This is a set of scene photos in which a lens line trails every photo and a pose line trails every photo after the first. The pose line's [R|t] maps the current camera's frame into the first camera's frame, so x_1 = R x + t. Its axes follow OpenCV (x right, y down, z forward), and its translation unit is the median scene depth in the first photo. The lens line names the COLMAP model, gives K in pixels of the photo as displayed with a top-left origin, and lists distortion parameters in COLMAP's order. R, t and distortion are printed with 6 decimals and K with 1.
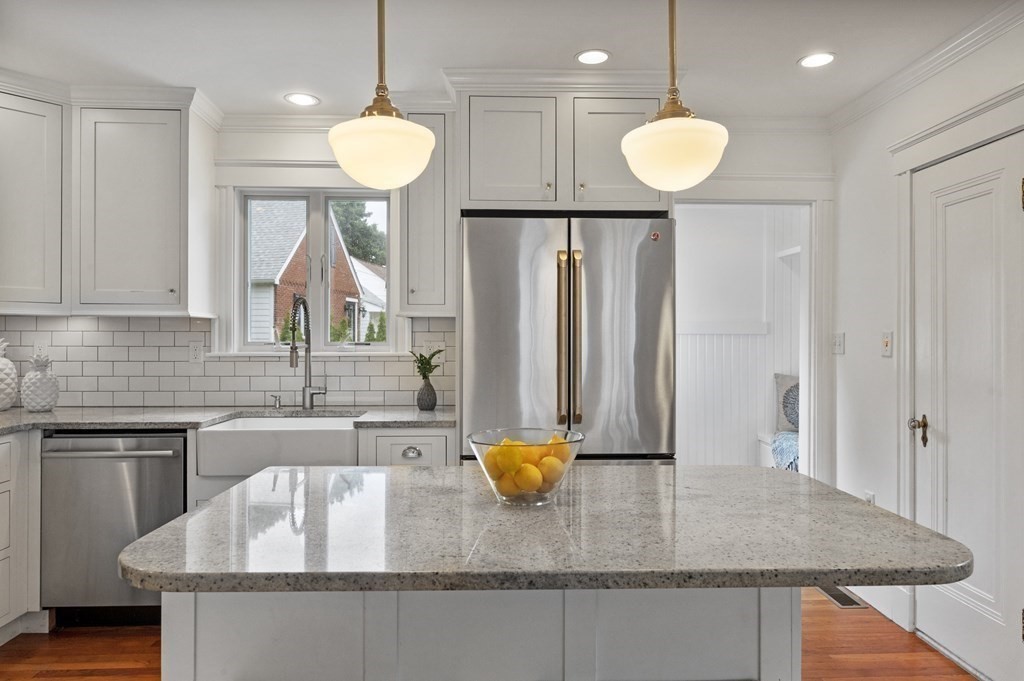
lens RADIAL K [[663.8, 0, 514.5], [0, 663.8, 336.2], [0, 0, 1]] dist [-0.004207, 0.003801]
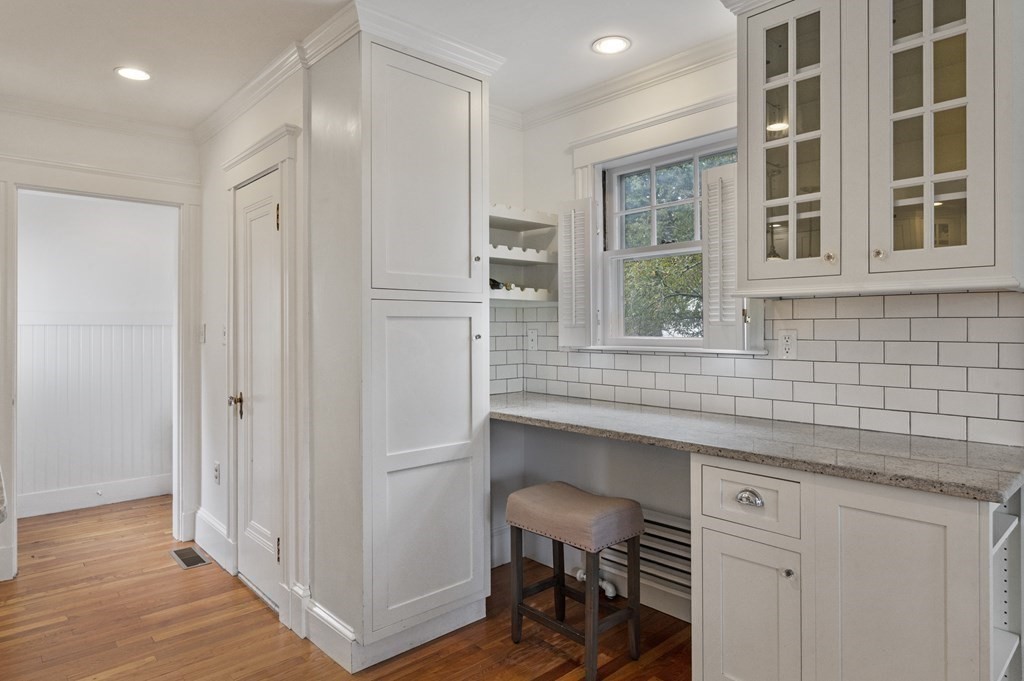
lens RADIAL K [[619.7, 0, 516.7], [0, 619.7, 324.6], [0, 0, 1]] dist [-0.007859, 0.000982]
pose [[0.762610, -0.001136, 0.646857, 0.242266], [0.002915, 0.999994, -0.001680, -0.000878], [-0.646852, 0.003167, 0.762609, -0.159517]]
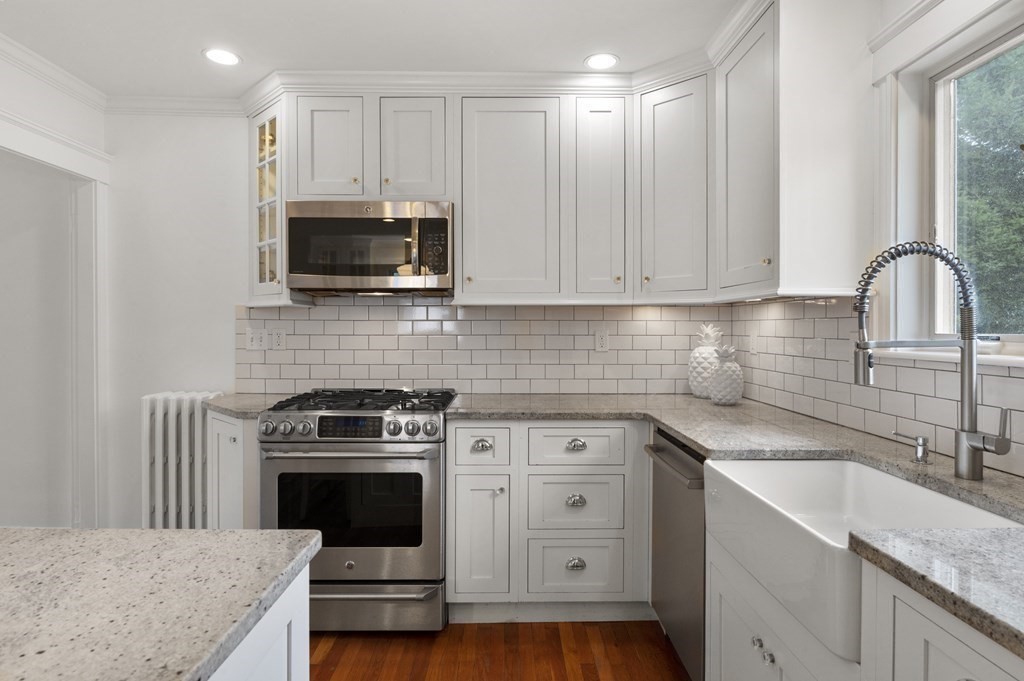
lens RADIAL K [[549.4, 0, 517.7], [0, 549.4, 333.8], [0, 0, 1]] dist [-0.005371, 0.000952]
pose [[-0.008582, 0.007939, -0.999932, 0.079040], [-0.001301, 0.999968, 0.007951, 0.006220], [0.999962, 0.001369, -0.008571, 0.727822]]
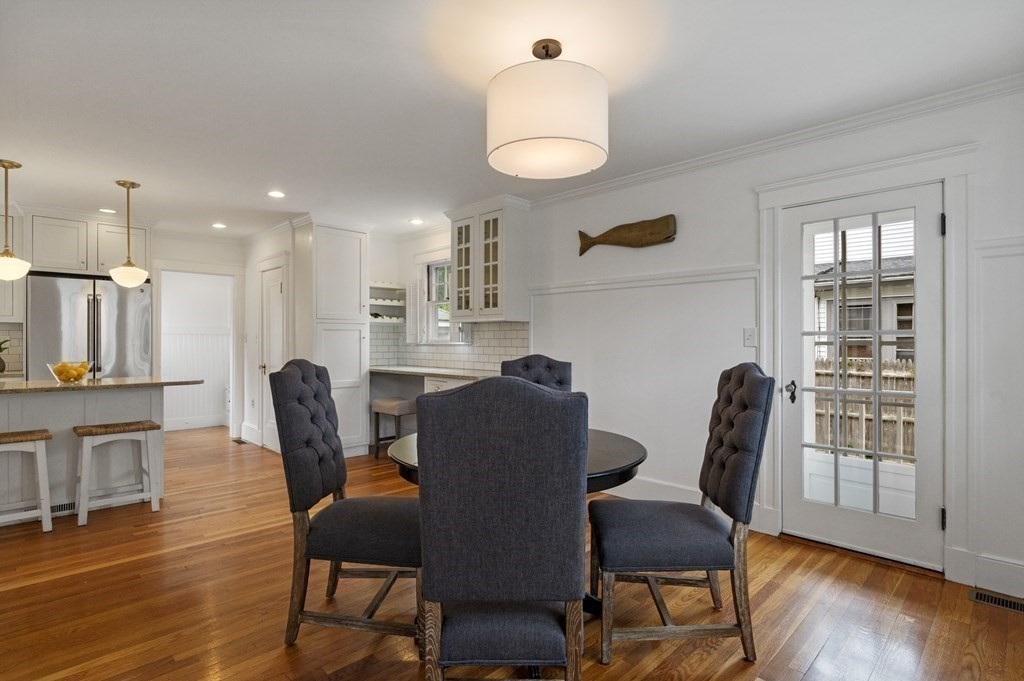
lens RADIAL K [[498.1, 0, 513.8], [0, 498.1, 340.6], [0, 0, 1]] dist [-0.017029, 0.000625]
pose [[0.723769, -0.000670, 0.690042, -0.033656], [-0.000717, 0.999998, 0.001723, 0.020154], [-0.690042, -0.001742, 0.723767, -1.020334]]
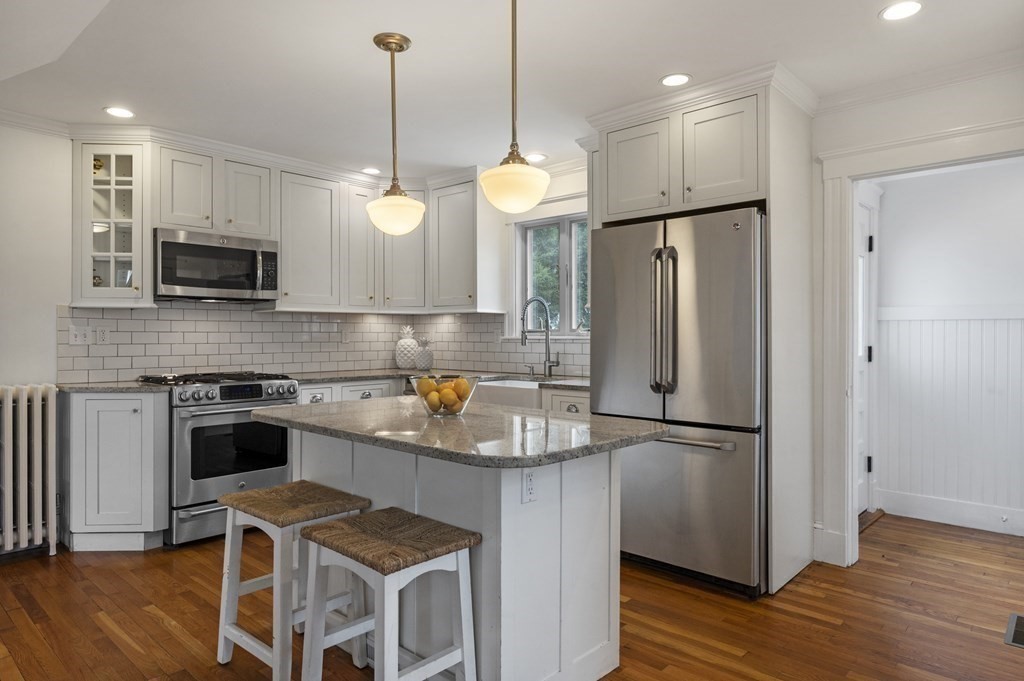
lens RADIAL K [[621.5, 0, 506.6], [0, 621.5, 340.4], [0, 0, 1]] dist [-0.008439, 0.001248]
pose [[0.710202, 0.005114, -0.703979, 0.579007], [0.000783, 0.999967, 0.008054, 0.024141], [0.703997, -0.006271, 0.710175, 0.012721]]
